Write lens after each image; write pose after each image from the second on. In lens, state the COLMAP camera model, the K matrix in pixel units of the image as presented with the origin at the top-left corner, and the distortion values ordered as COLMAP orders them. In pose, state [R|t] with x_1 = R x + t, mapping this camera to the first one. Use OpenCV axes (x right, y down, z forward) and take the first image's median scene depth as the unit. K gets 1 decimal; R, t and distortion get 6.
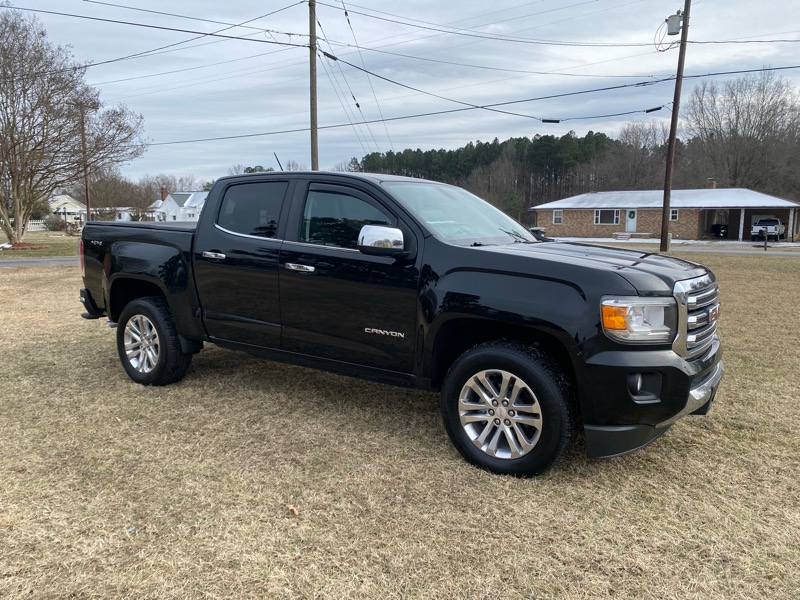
lens RADIAL K [[607.1, 0, 403.0], [0, 607.1, 303.5], [0, 0, 1]] dist [0.030688, -0.024092]
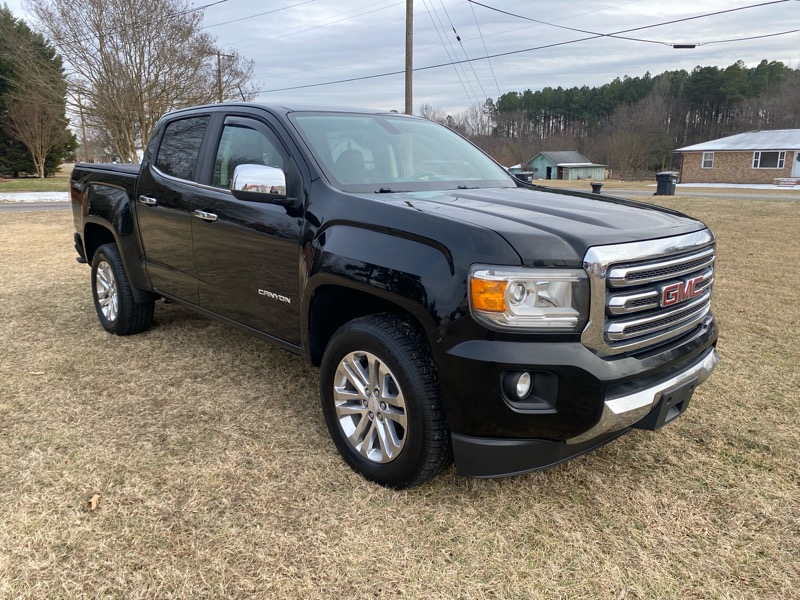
lens RADIAL K [[607.1, 0, 392.7], [0, 607.1, 302.5], [0, 0, 1]] dist [0.030688, -0.024092]
pose [[0.973333, 0.049907, -0.223903, 0.073463], [-0.030371, 0.995491, 0.089863, -0.005336], [0.227378, -0.080667, 0.970460, 0.049084]]
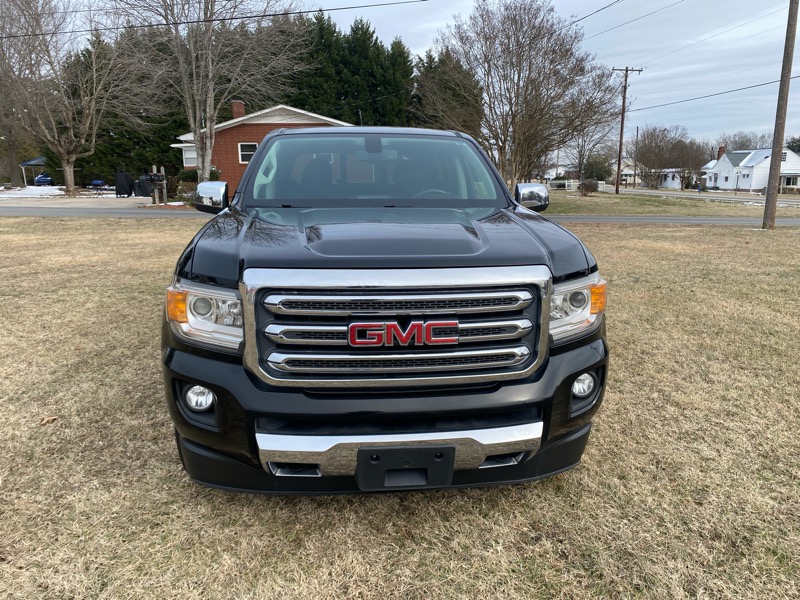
lens RADIAL K [[607.1, 0, 406.5], [0, 607.1, 301.8], [0, 0, 1]] dist [0.030688, -0.024092]
pose [[0.648953, 0.150940, -0.745706, 0.206241], [-0.107002, 0.988488, 0.106964, -0.017363], [0.753267, 0.010378, 0.657633, 0.130462]]
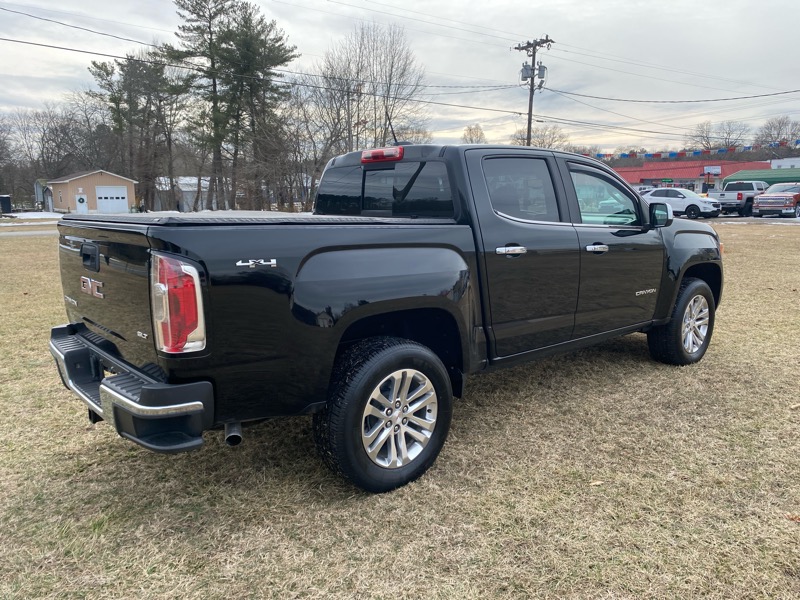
lens RADIAL K [[607.1, 0, 393.1], [0, 607.1, 308.7], [0, 0, 1]] dist [0.030688, -0.024092]
pose [[0.264686, -0.183832, 0.946650, -0.308652], [0.143496, 0.978241, 0.149845, -0.040614], [-0.953599, 0.096178, 0.285306, 0.261320]]
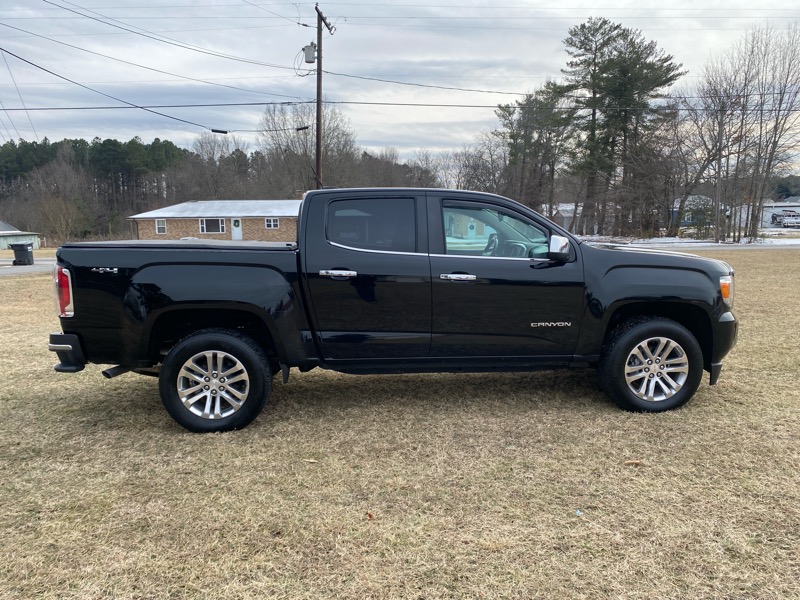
lens RADIAL K [[607.1, 0, 400.0], [0, 607.1, 305.5], [0, 0, 1]] dist [0.030688, -0.024092]
pose [[0.783374, -0.097723, 0.613820, -0.233268], [0.104203, 0.994234, 0.025299, -0.011940], [-0.612753, 0.044143, 0.789040, 0.052099]]
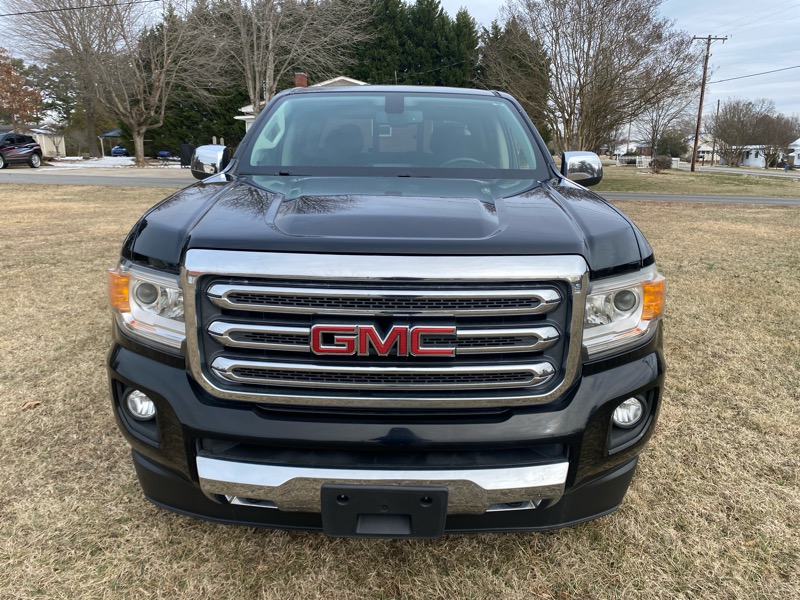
lens RADIAL K [[607.1, 0, 399.9], [0, 607.1, 290.3], [0, 0, 1]] dist [0.030688, -0.024092]
pose [[0.559548, 0.188042, -0.807184, 0.188953], [-0.126706, 0.981881, 0.140906, -0.018861], [0.819056, 0.023431, 0.573235, 0.161347]]
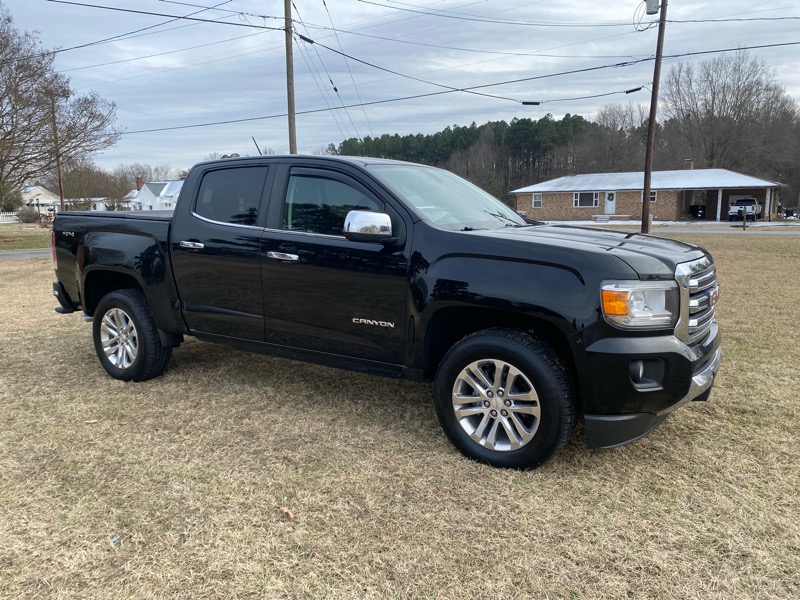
lens RADIAL K [[607.1, 0, 397.2], [0, 607.1, 302.6], [0, 0, 1]] dist [0.030688, -0.024092]
pose [[0.999561, -0.019910, 0.021923, -0.003533], [0.019440, 0.999581, 0.021446, -0.000716], [-0.022340, -0.021011, 0.999530, 0.008080]]
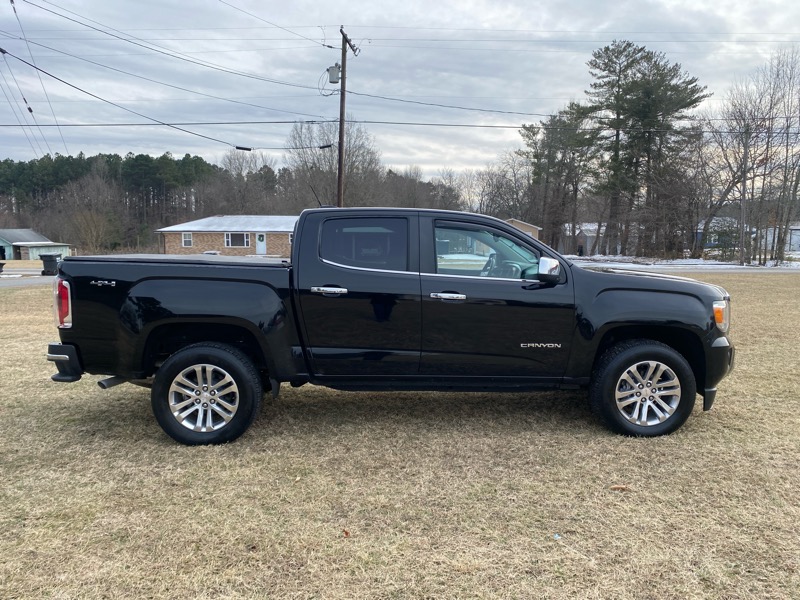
lens RADIAL K [[607.1, 0, 402.2], [0, 607.1, 299.0], [0, 0, 1]] dist [0.030688, -0.024092]
pose [[0.805334, -0.059181, 0.589860, -0.223315], [0.084536, 0.996301, -0.015458, -0.011335], [-0.586763, 0.062313, 0.807357, 0.040761]]
